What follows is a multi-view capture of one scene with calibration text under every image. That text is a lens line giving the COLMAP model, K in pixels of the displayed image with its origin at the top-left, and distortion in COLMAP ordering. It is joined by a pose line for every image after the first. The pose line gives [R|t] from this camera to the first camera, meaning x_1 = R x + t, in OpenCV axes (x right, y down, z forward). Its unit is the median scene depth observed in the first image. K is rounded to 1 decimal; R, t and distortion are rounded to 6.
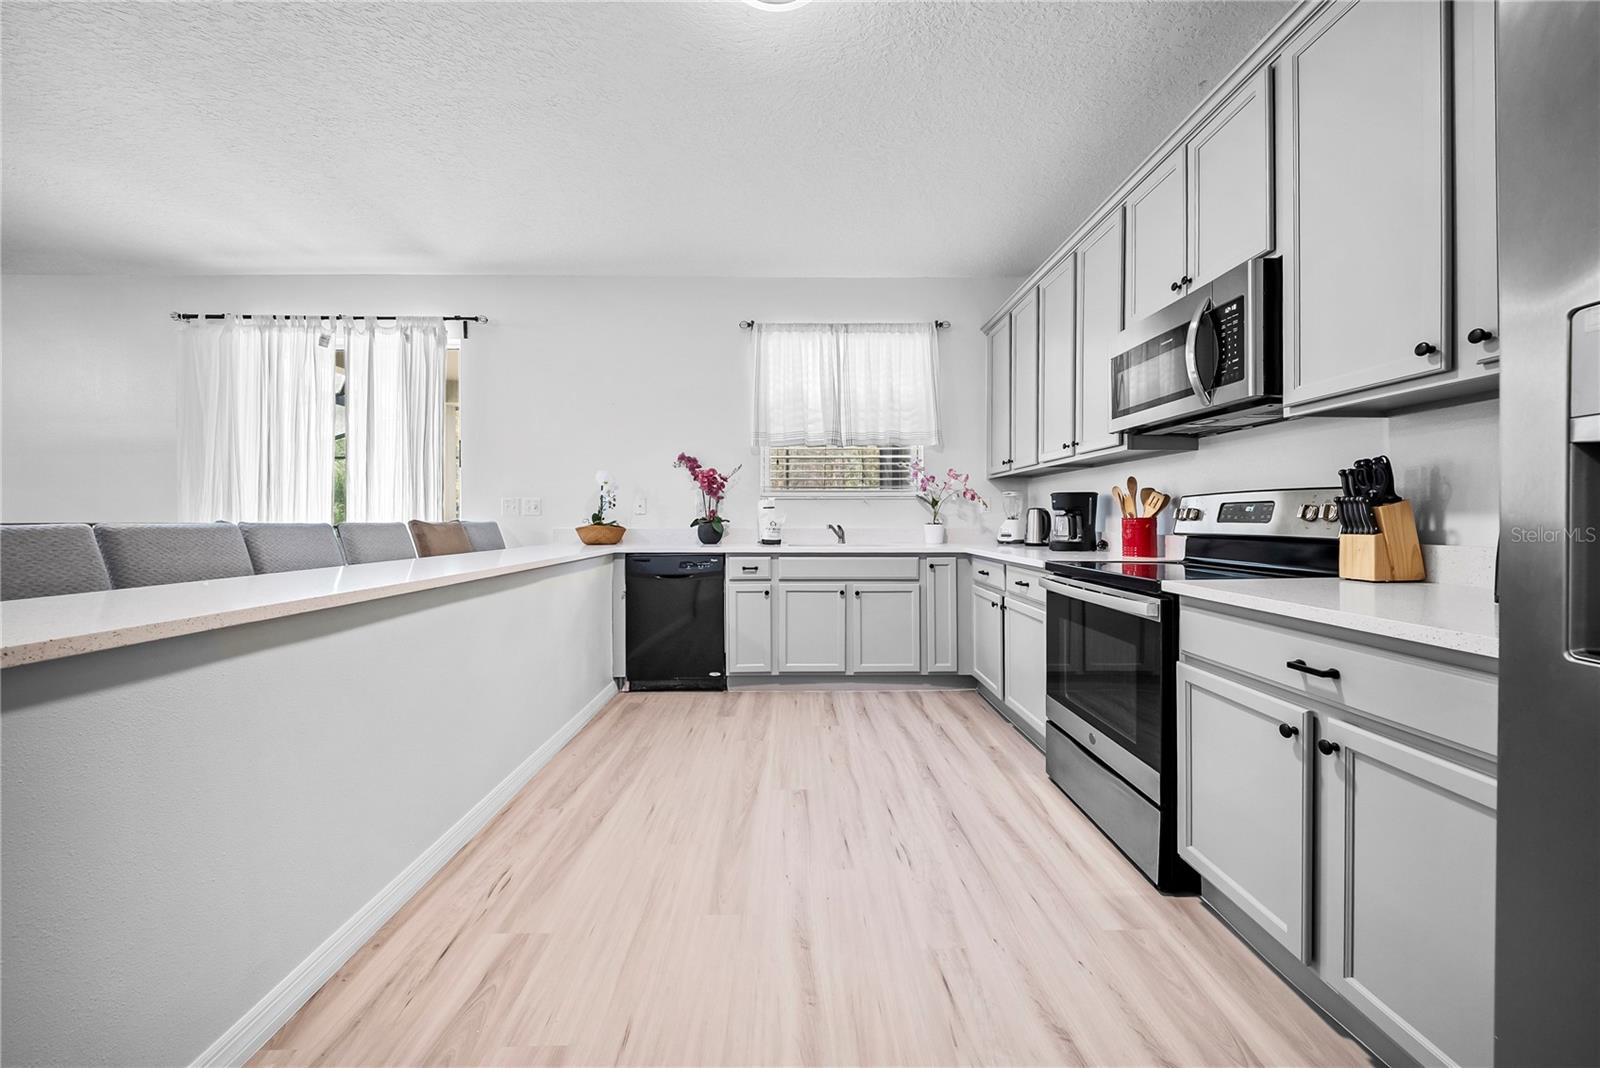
lens RADIAL K [[565.3, 0, 802.2], [0, 565.3, 519.1], [0, 0, 1]] dist [0.011466, -0.009082]
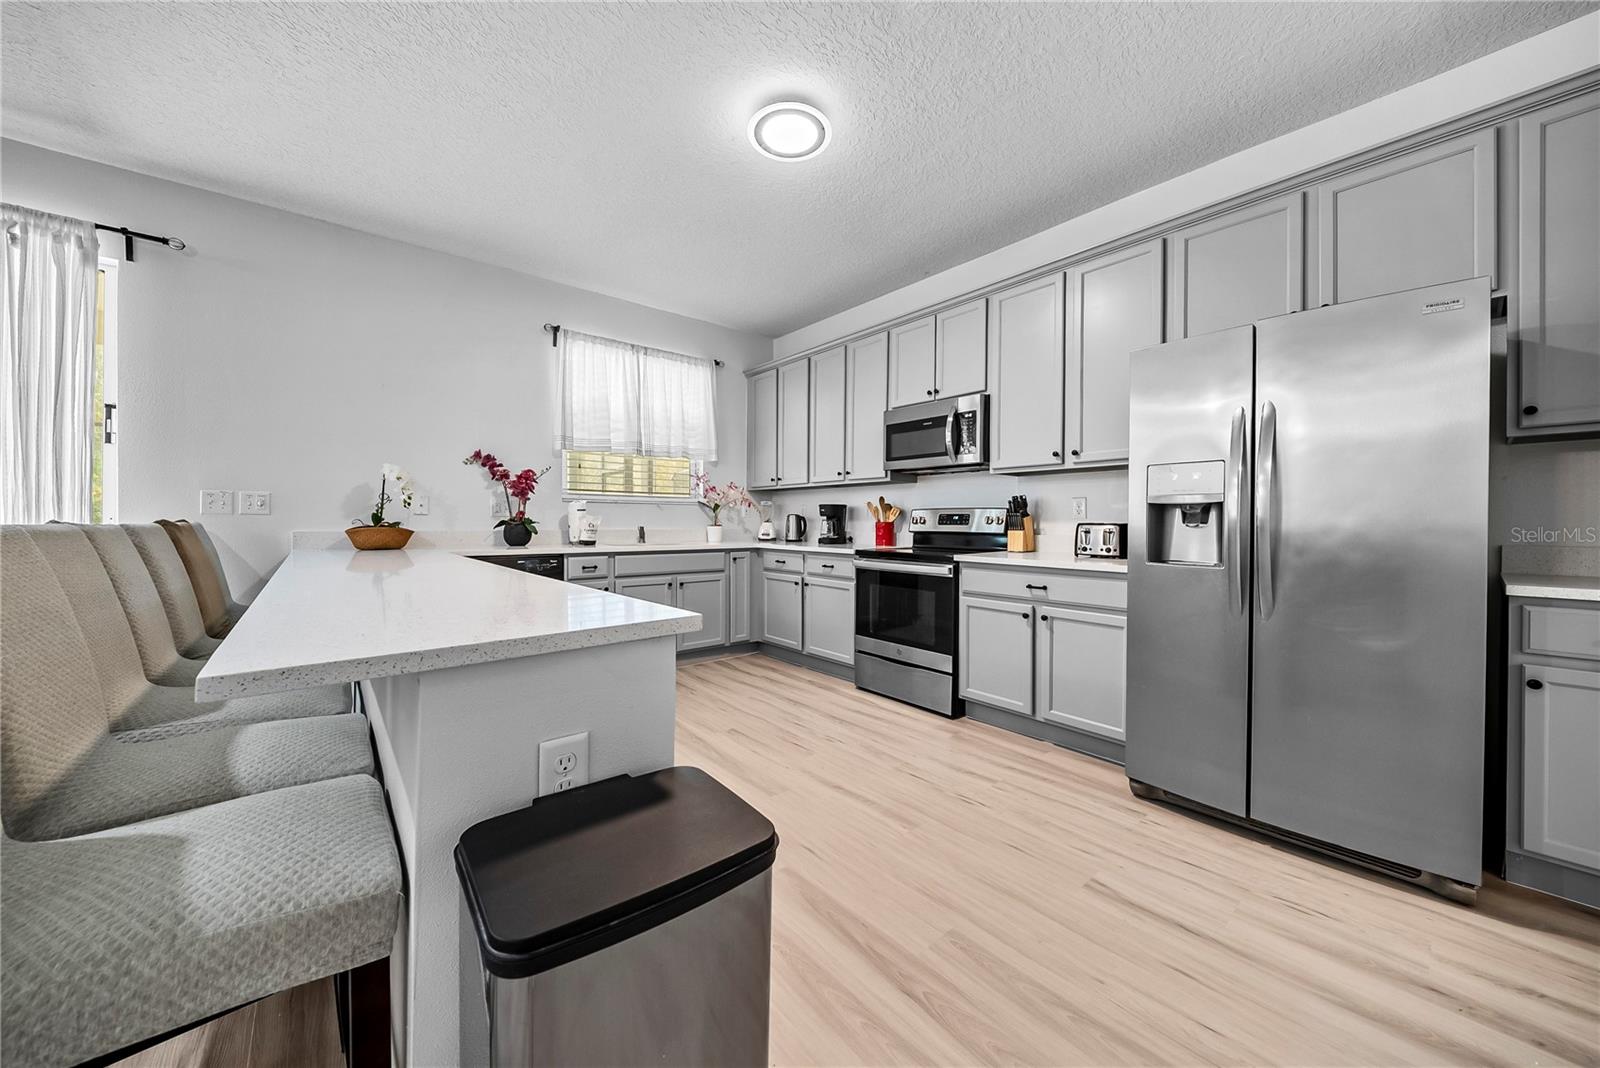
lens RADIAL K [[561.8, 0, 796.9], [0, 561.8, 526.7], [0, 0, 1]] dist [0.012565, -0.008725]
pose [[0.779447, -0.000956, 0.626467, -0.500060], [-0.005698, 0.999947, 0.008616, -0.001059], [-0.626442, -0.010285, 0.779400, -0.075141]]
